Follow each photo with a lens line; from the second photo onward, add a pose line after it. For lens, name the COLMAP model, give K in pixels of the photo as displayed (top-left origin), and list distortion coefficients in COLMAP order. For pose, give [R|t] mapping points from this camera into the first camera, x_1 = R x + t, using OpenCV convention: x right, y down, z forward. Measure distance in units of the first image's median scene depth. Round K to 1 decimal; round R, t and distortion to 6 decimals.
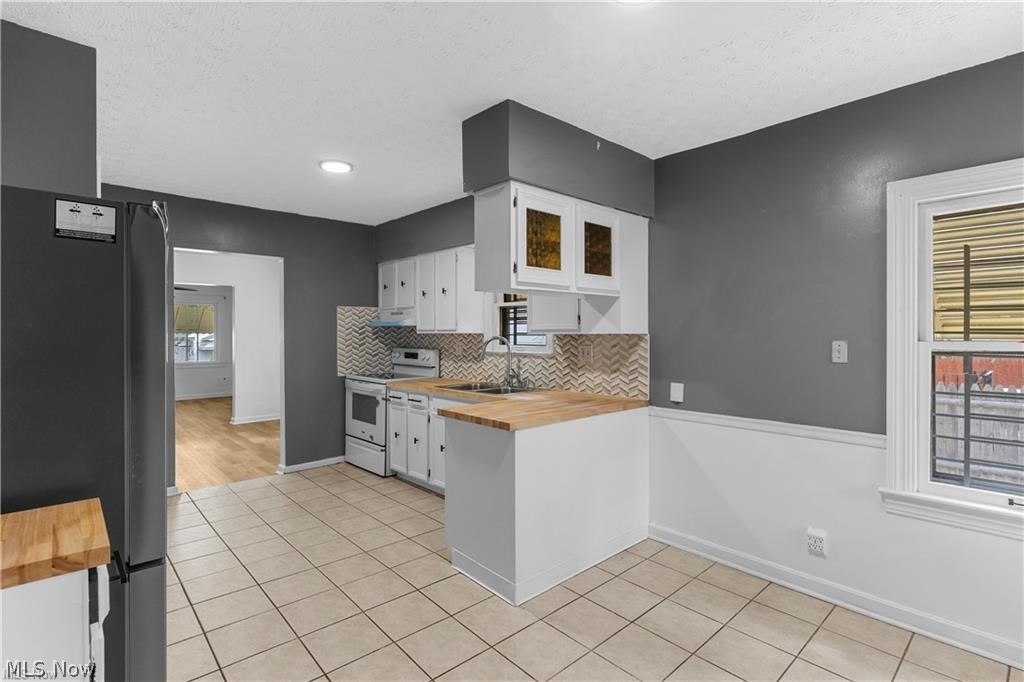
lens RADIAL K [[494.5, 0, 512.0], [0, 494.5, 341.0], [0, 0, 1]] dist [0.000918, 0.000051]
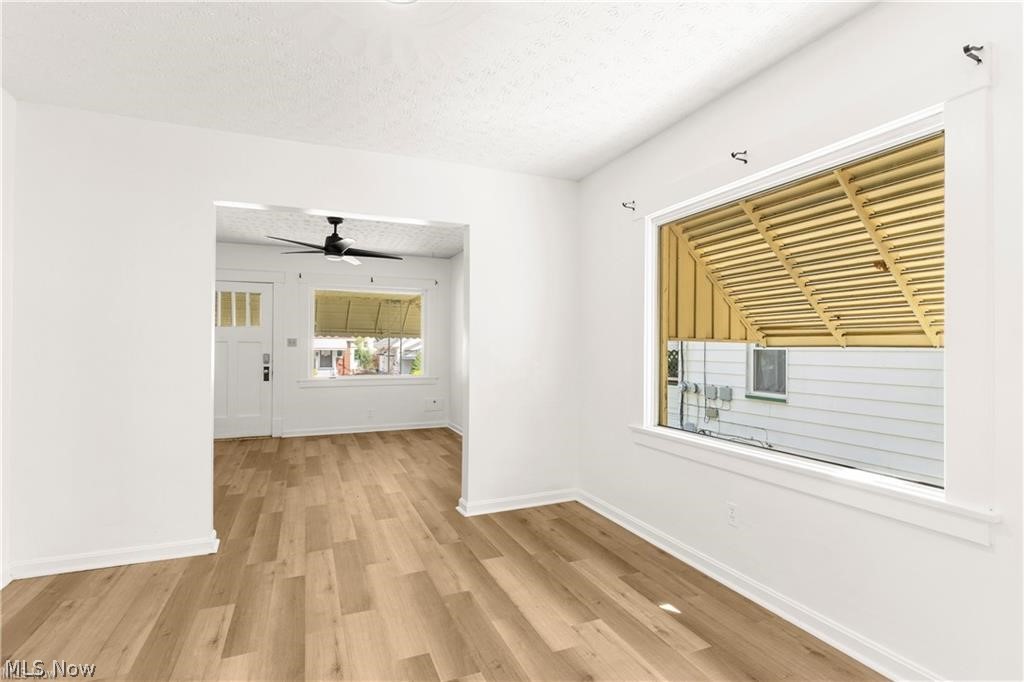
lens RADIAL K [[494.5, 0, 512.0], [0, 494.5, 341.0], [0, 0, 1]] dist [0.000918, 0.000051]
pose [[0.941398, -0.000814, -0.337296, -0.570581], [-0.007288, 0.999715, -0.022752, 0.017068], [0.337218, 0.023877, 0.941124, 0.893332]]
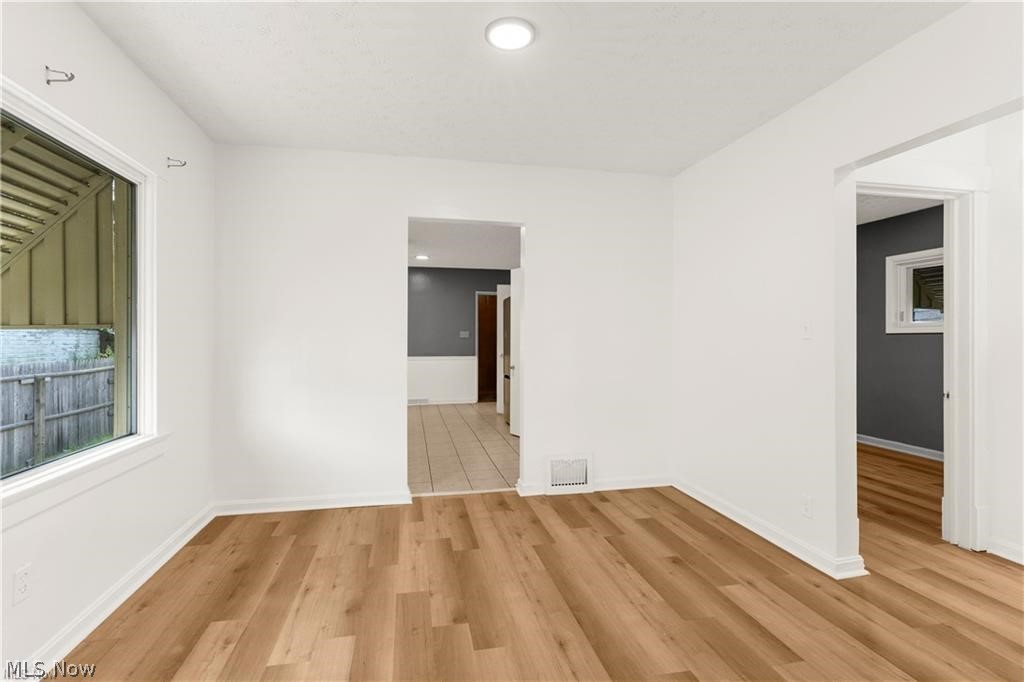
lens RADIAL K [[494.5, 0, 512.0], [0, 494.5, 341.0], [0, 0, 1]] dist [0.000918, 0.000051]
pose [[-0.860424, -0.004809, 0.509556, -1.013519], [0.004639, 0.999840, 0.017269, 0.009918], [-0.509558, 0.017223, -0.860264, 1.603932]]
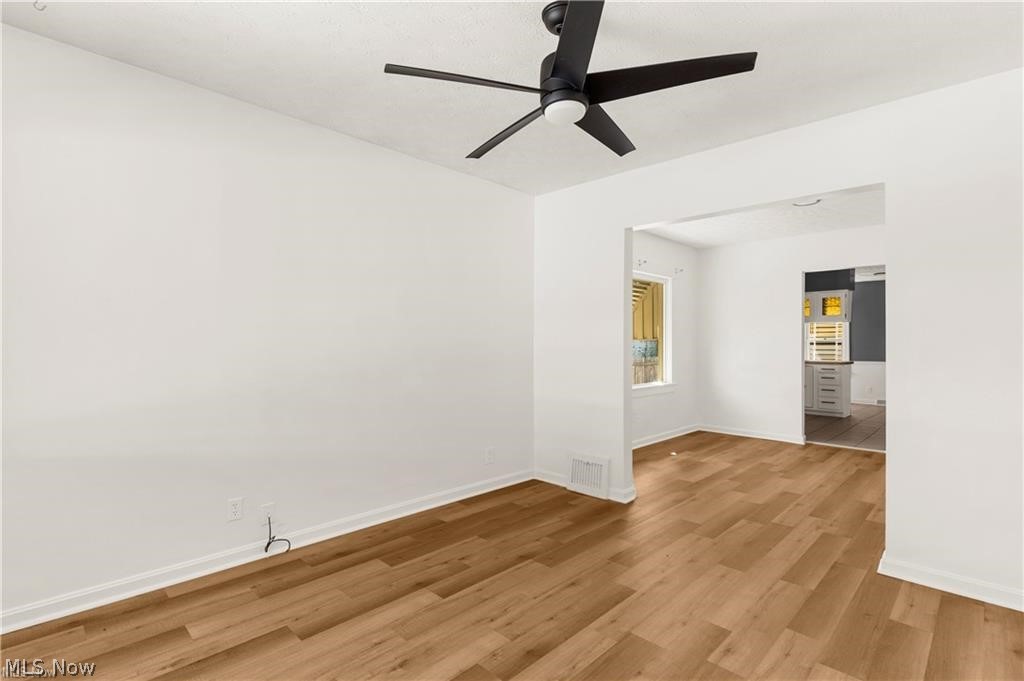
lens RADIAL K [[494.5, 0, 512.0], [0, 494.5, 340.5], [0, 0, 1]] dist [0.000918, 0.000051]
pose [[-0.058097, 0.004340, 0.998302, -1.711503], [0.009190, 0.999950, -0.003813, 0.006728], [-0.998269, 0.008953, -0.058134, 1.844421]]
